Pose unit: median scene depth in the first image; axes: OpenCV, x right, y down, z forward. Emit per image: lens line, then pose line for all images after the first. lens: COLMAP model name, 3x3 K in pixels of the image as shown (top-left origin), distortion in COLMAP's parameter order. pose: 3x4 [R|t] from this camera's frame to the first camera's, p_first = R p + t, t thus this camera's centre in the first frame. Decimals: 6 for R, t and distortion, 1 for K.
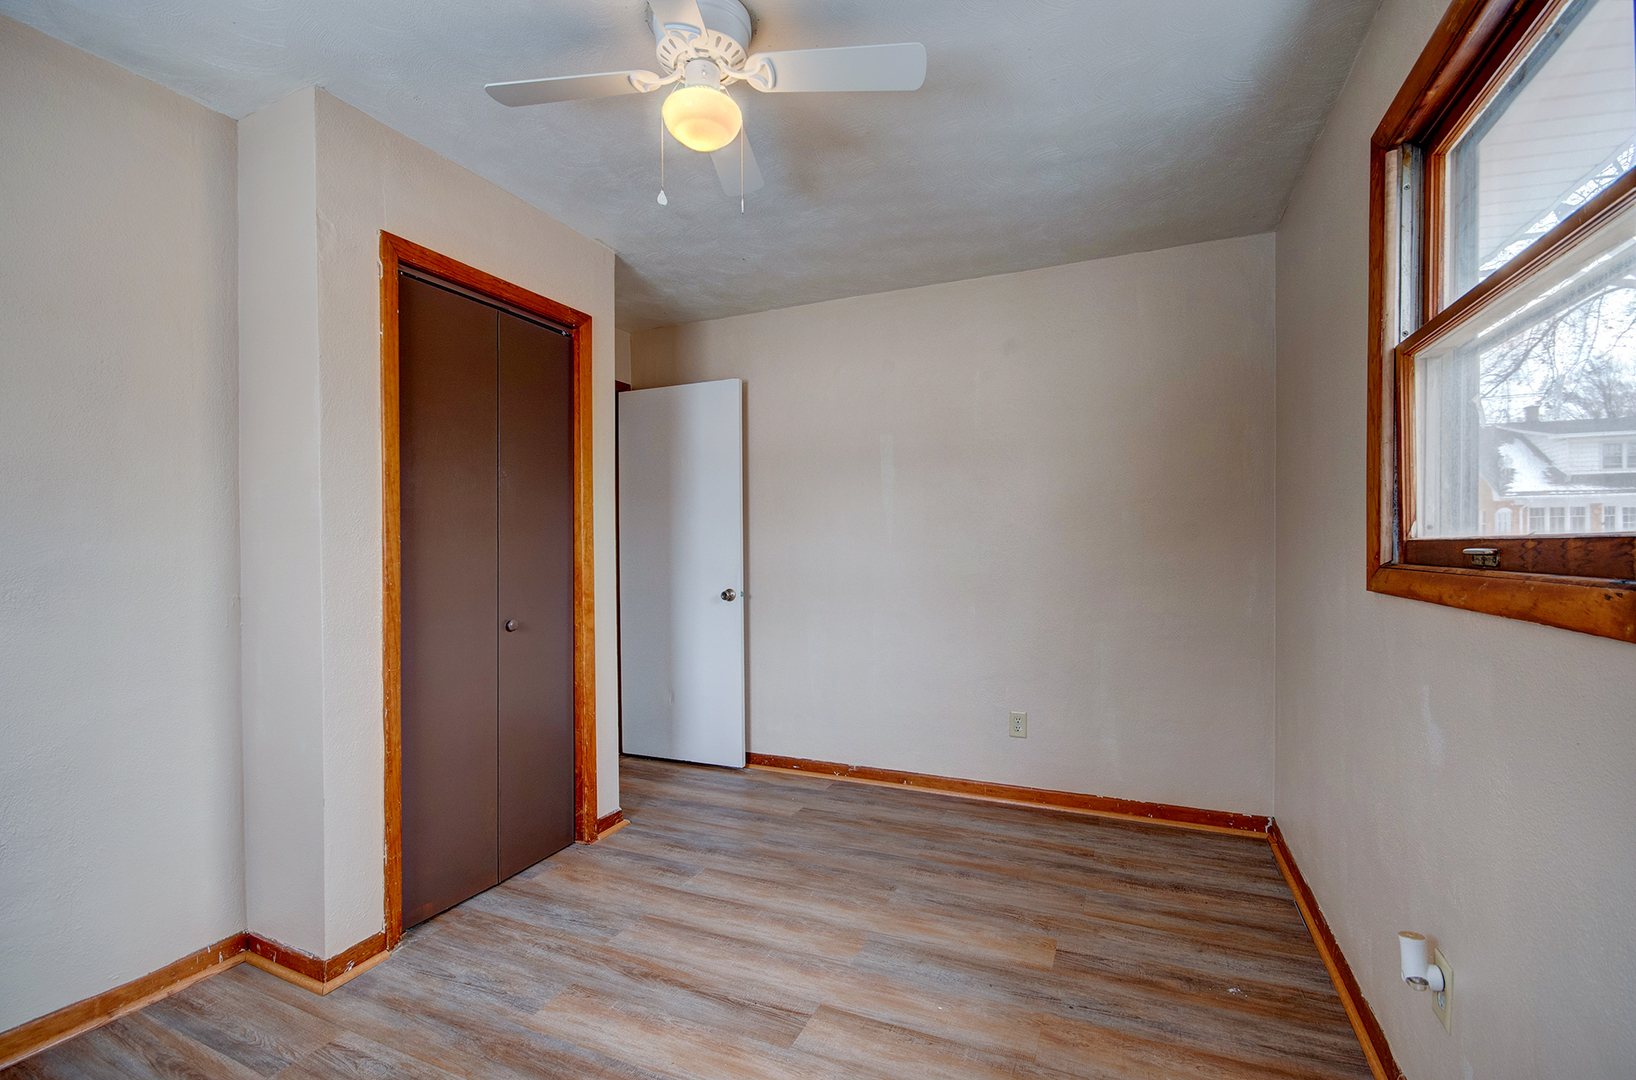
lens RADIAL K [[725.8, 0, 818.0], [0, 725.8, 540.0], [0, 0, 1]] dist [-0.008345, 0.000351]
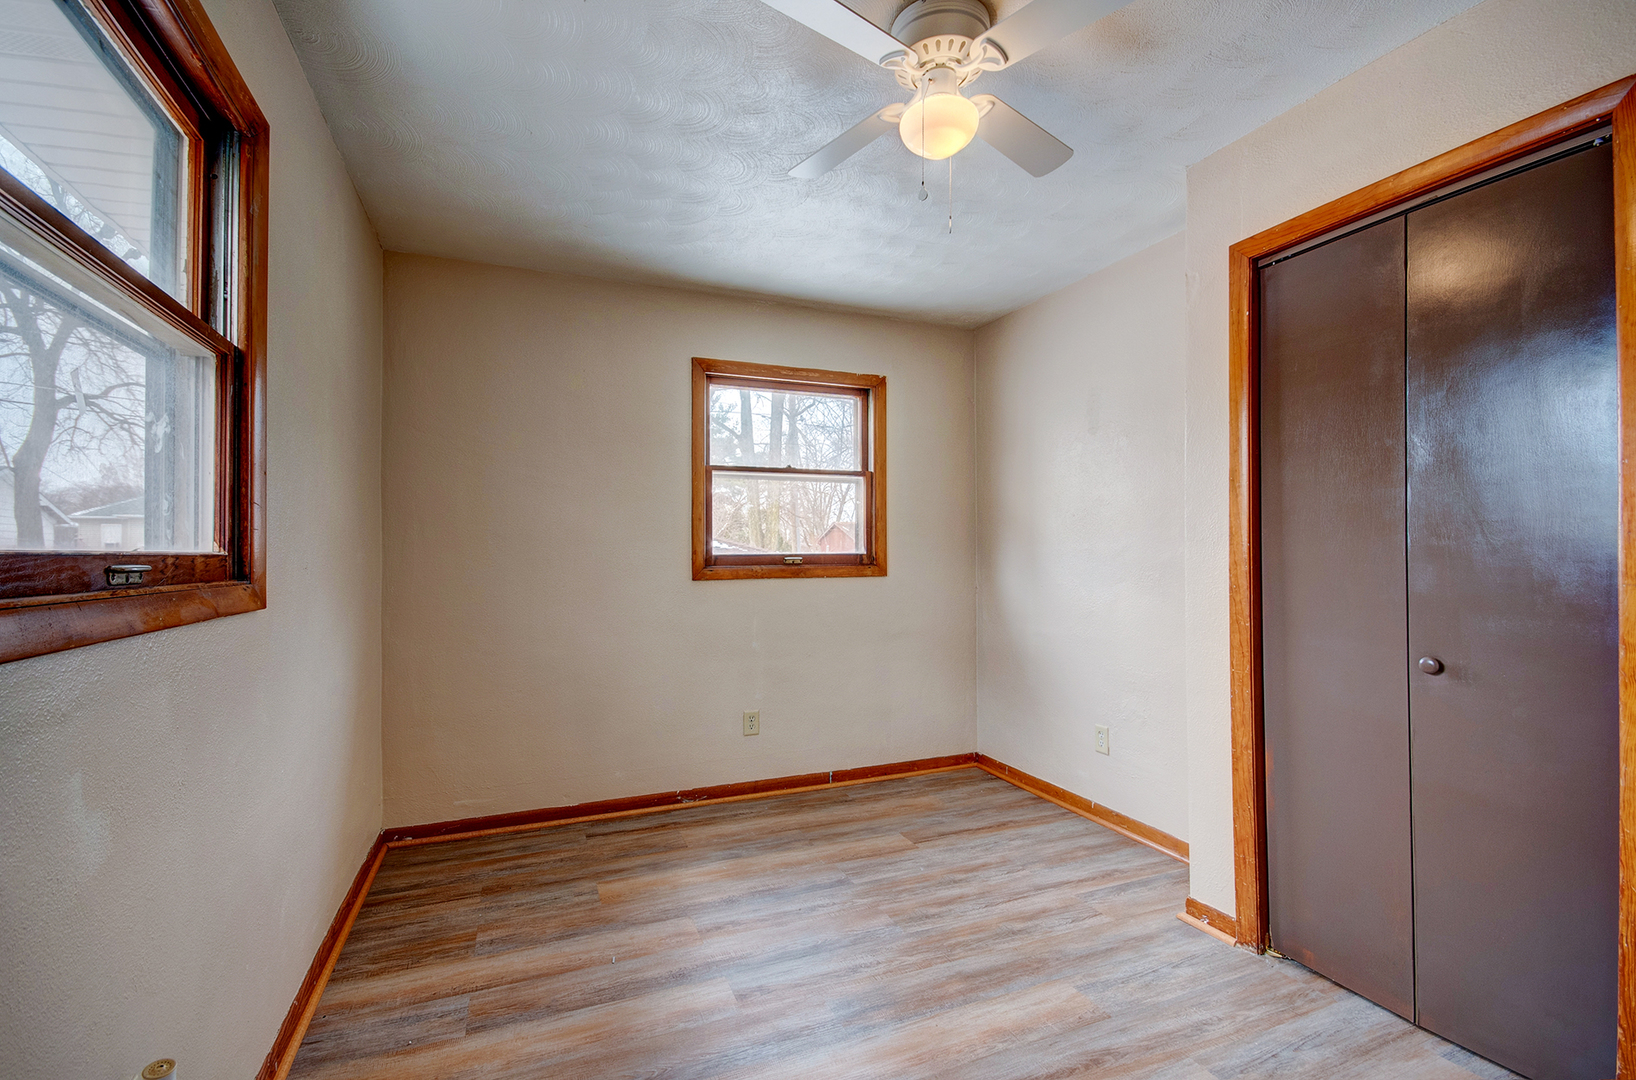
lens RADIAL K [[725.8, 0, 818.0], [0, 725.8, 540.0], [0, 0, 1]] dist [-0.008345, 0.000351]
pose [[-0.691784, -0.004335, -0.722092, 0.621714], [0.016999, 0.999607, -0.022286, 0.009532], [0.721905, -0.027692, -0.691438, 1.426384]]
